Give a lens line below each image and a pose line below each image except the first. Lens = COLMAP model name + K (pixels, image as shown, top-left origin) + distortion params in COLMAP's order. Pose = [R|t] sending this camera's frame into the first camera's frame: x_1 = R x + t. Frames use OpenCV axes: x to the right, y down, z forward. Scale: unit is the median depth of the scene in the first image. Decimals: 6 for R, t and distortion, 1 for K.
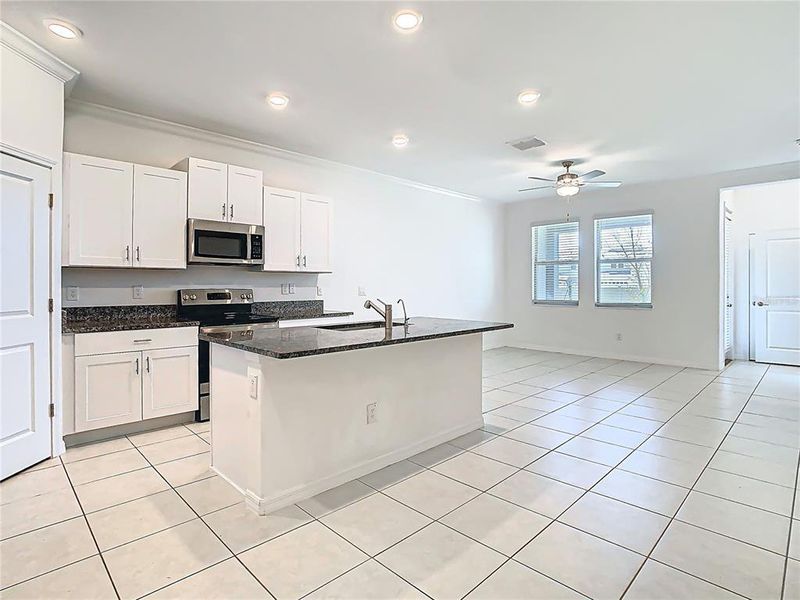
lens RADIAL K [[424.9, 0, 399.1], [0, 424.9, 292.2], [0, 0, 1]] dist [-0.001732, -0.000511]
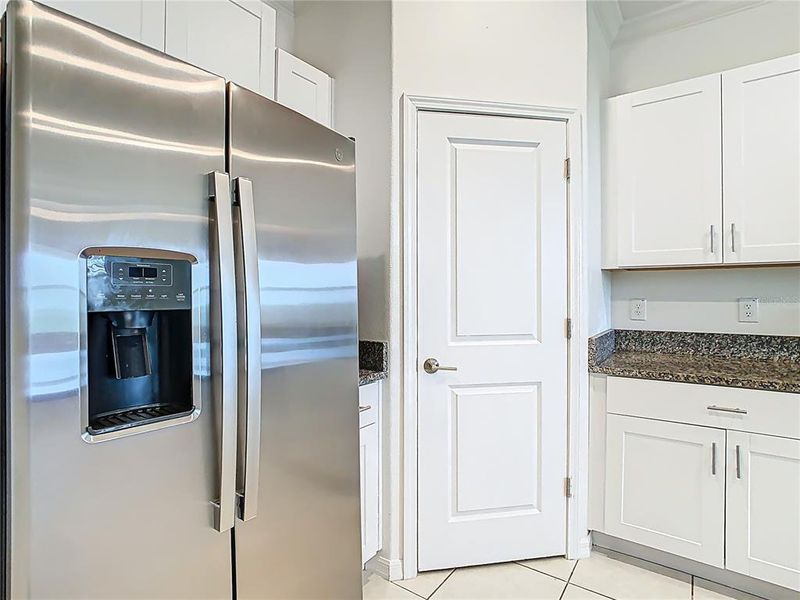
lens RADIAL K [[424.9, 0, 399.1], [0, 424.9, 292.2], [0, 0, 1]] dist [-0.001732, -0.000511]
pose [[0.178210, -0.006862, -0.983968, -0.161202], [-0.015674, 0.999829, -0.009811, -0.010829], [0.983868, 0.017171, 0.178072, 0.466796]]
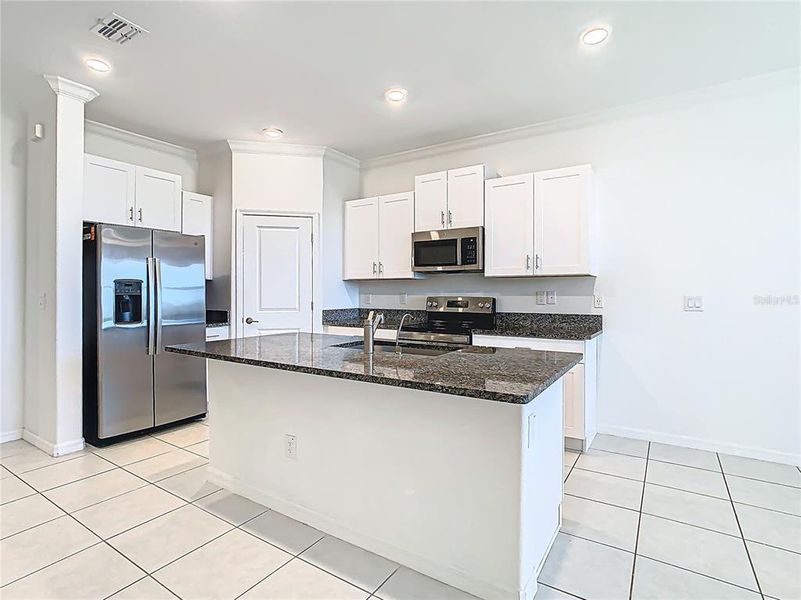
lens RADIAL K [[425.4, 0, 399.6], [0, 425.4, 292.2], [0, 0, 1]] dist [-0.001732, -0.000511]
pose [[0.206979, 0.001340, -0.978344, 0.578874], [-0.017724, 0.999840, -0.002381, -0.015388], [0.978185, 0.017833, 0.206970, 0.743697]]
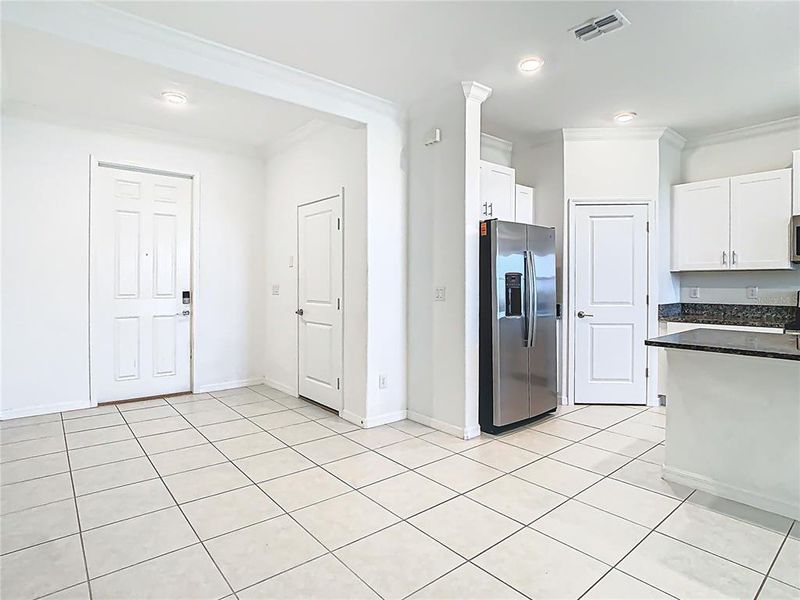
lens RADIAL K [[447.2, 0, 397.8], [0, 447.2, 284.7], [0, 0, 1]] dist [-0.001158, -0.000633]
pose [[-0.063867, 0.002094, -0.997956, 0.563714], [-0.018525, 0.999823, 0.003283, -0.006694], [0.997786, 0.018697, -0.063817, 0.186792]]
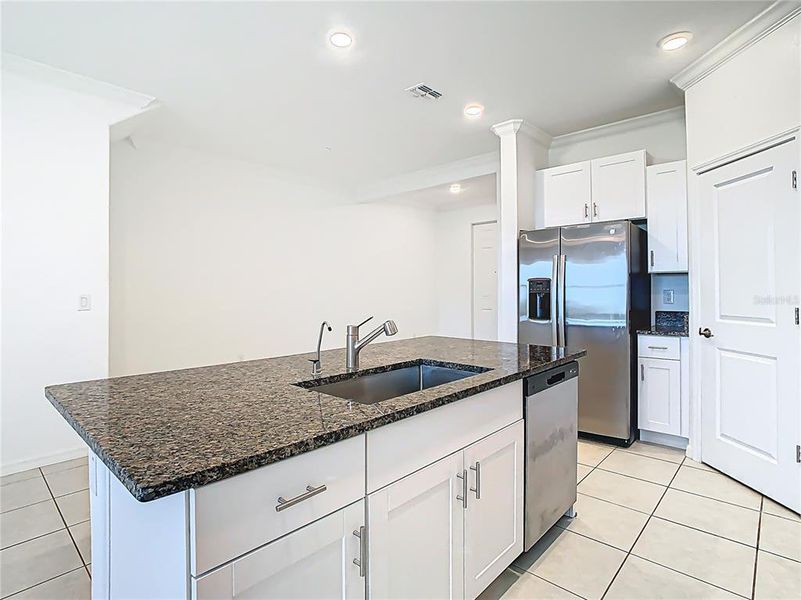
lens RADIAL K [[425.4, 0, 399.6], [0, 425.4, 292.2], [0, 0, 1]] dist [-0.001732, -0.000511]
pose [[-0.998573, 0.006758, -0.052972, -0.041832], [0.005552, 0.999723, 0.022878, -0.026208], [0.053112, 0.022551, -0.998334, 1.299426]]
